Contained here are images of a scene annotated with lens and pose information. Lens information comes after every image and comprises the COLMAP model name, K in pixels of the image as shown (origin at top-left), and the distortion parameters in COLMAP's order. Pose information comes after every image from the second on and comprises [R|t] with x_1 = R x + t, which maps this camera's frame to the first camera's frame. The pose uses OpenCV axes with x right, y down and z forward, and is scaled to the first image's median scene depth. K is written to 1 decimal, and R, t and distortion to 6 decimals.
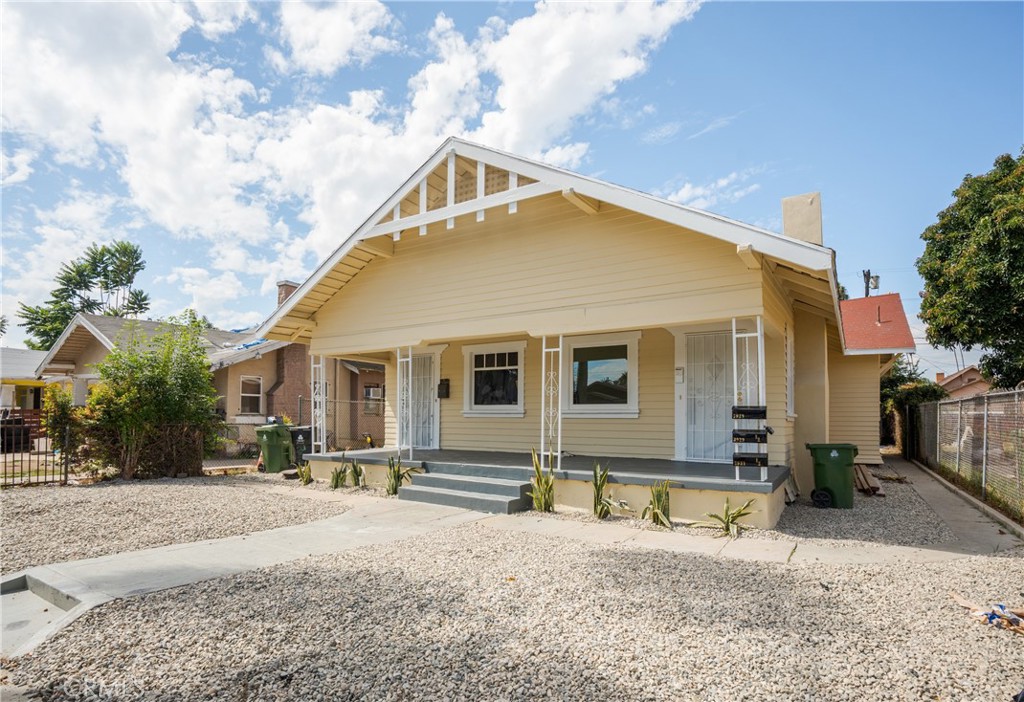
lens RADIAL K [[528.6, 0, 522.4], [0, 528.6, 407.0], [0, 0, 1]] dist [0.001050, 0.000067]
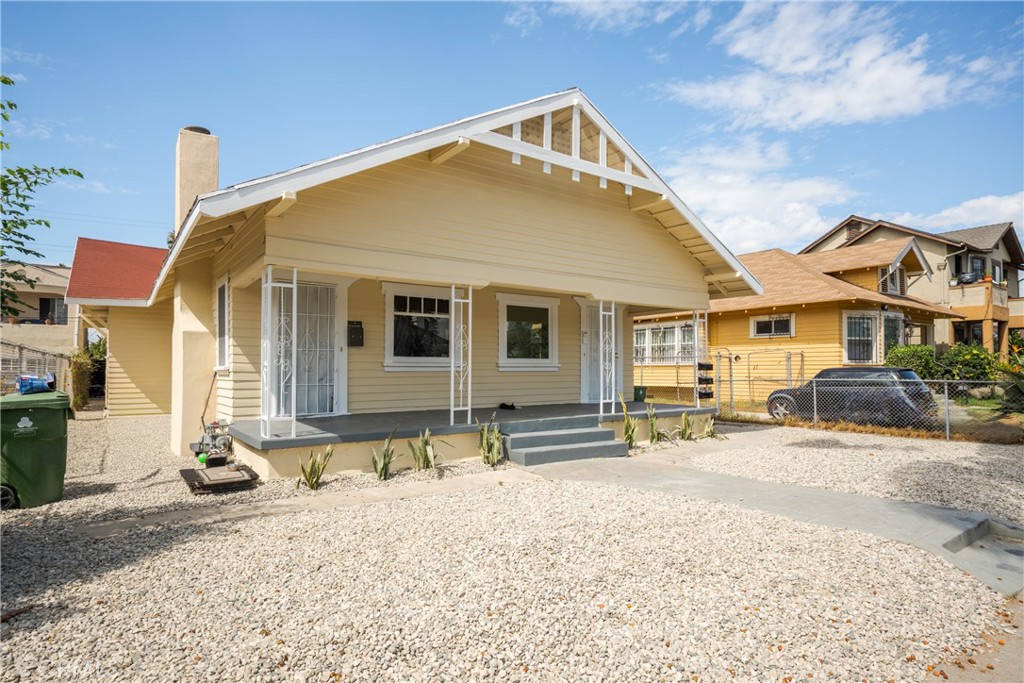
lens RADIAL K [[556.5, 0, 503.4], [0, 556.5, 365.4], [0, 0, 1]] dist [-0.003331, -0.000138]
pose [[0.388536, 0.003283, 0.921428, -0.992349], [-0.013214, 0.999911, 0.002010, 0.007580], [-0.921339, -0.012956, 0.388544, 0.616526]]
